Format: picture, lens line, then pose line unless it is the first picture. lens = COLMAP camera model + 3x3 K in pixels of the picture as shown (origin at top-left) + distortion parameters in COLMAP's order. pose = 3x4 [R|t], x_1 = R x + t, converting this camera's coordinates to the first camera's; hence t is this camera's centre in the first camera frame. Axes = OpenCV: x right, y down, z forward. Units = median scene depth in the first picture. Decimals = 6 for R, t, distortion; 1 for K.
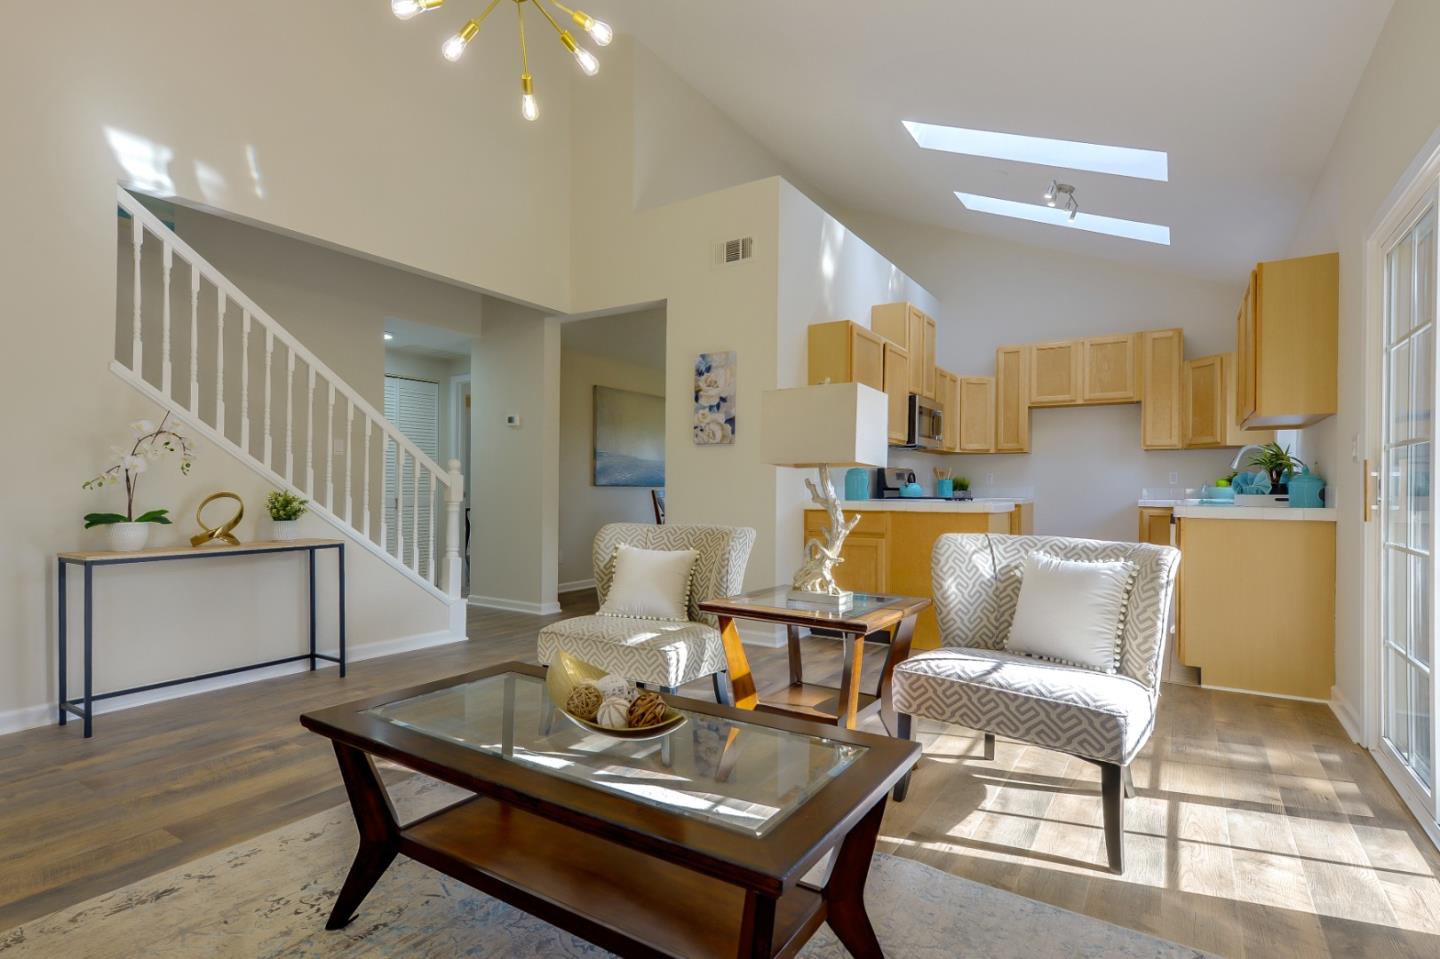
lens RADIAL K [[708.0, 0, 717.1], [0, 708.0, 488.3], [0, 0, 1]] dist [0.001001, 0.000162]
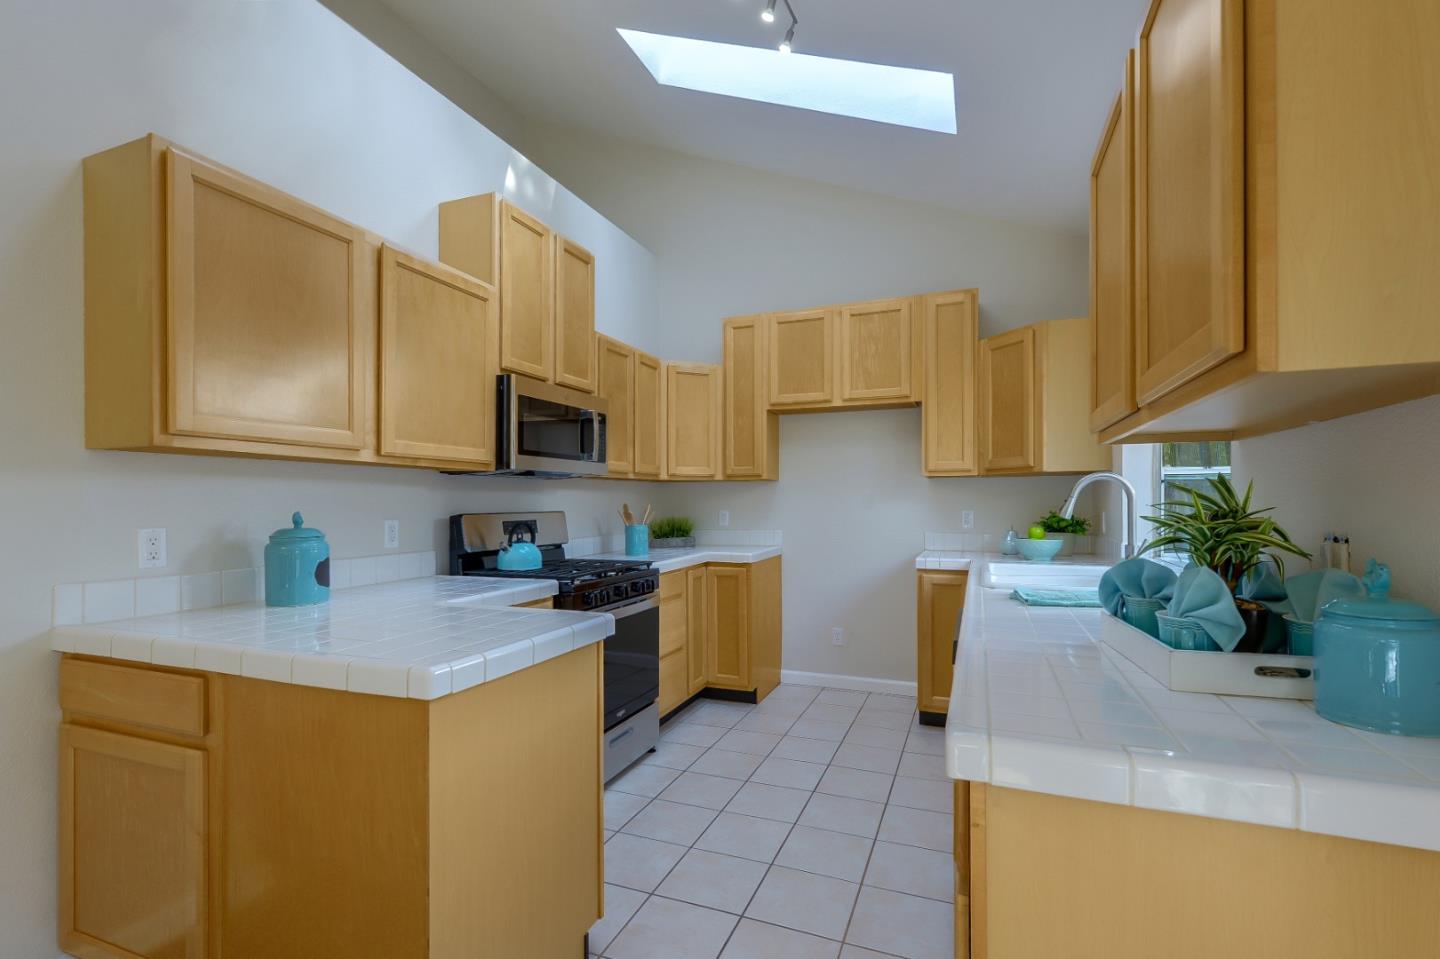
lens RADIAL K [[658.5, 0, 725.6], [0, 658.5, 507.5], [0, 0, 1]] dist [0.000171, 0.000020]
pose [[0.978274, -0.011423, 0.206999, 0.290043], [0.010583, 0.999931, 0.005162, -0.030786], [-0.207043, -0.002859, 0.978328, 0.436103]]
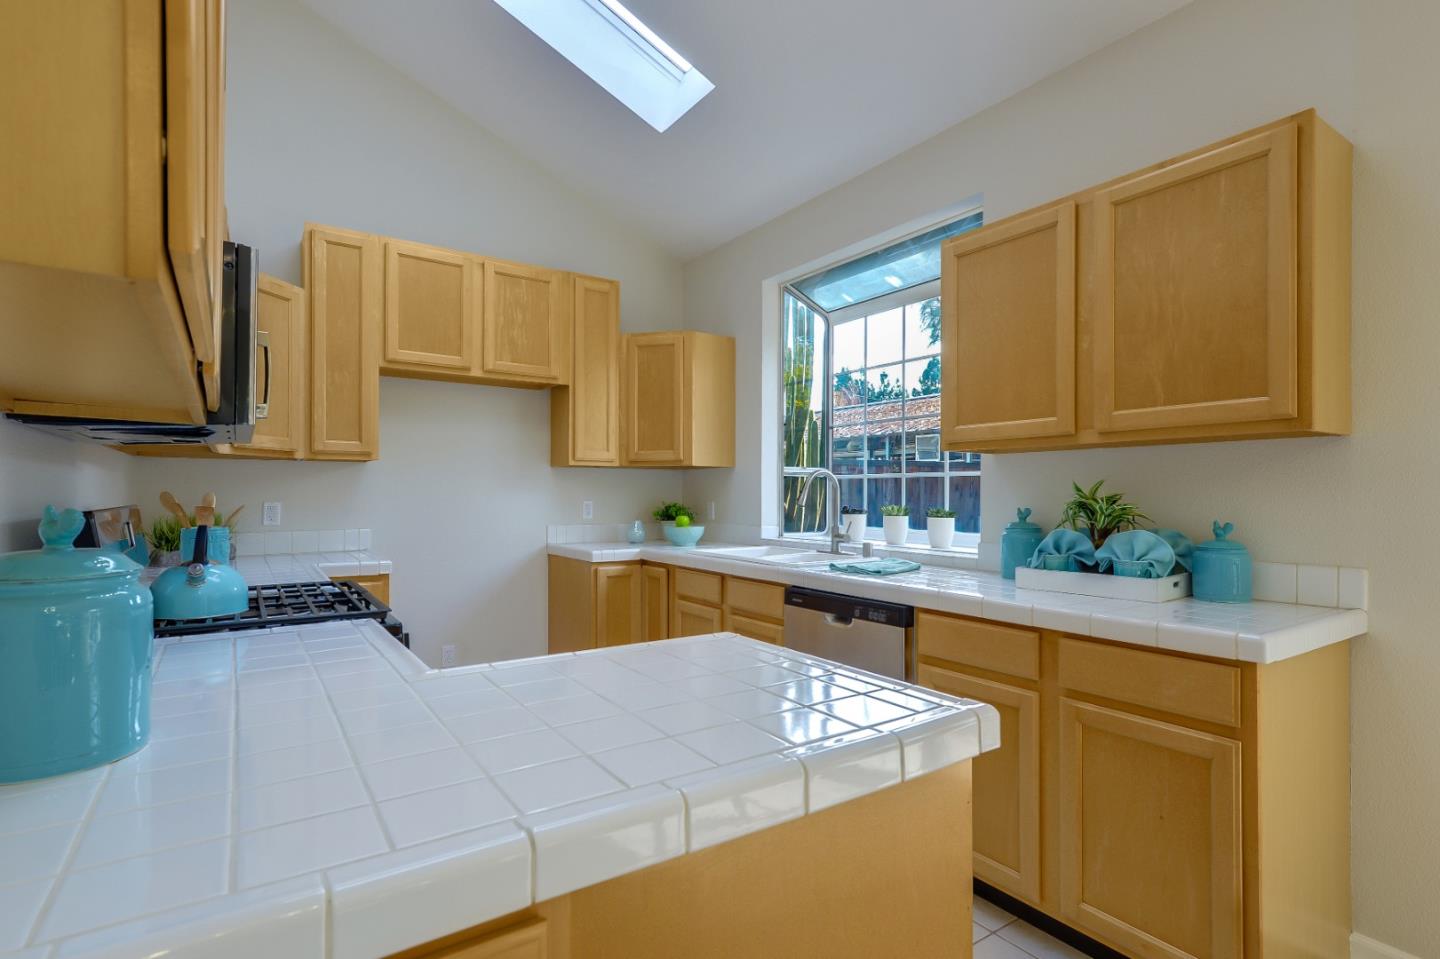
lens RADIAL K [[730.7, 0, 722.3], [0, 730.7, 501.3], [0, 0, 1]] dist [0.001576, 0.000021]
pose [[0.390650, -0.009709, 0.920488, 0.069289], [0.000134, 0.999945, 0.010490, -0.029678], [-0.920539, -0.003974, 0.390630, 0.616437]]
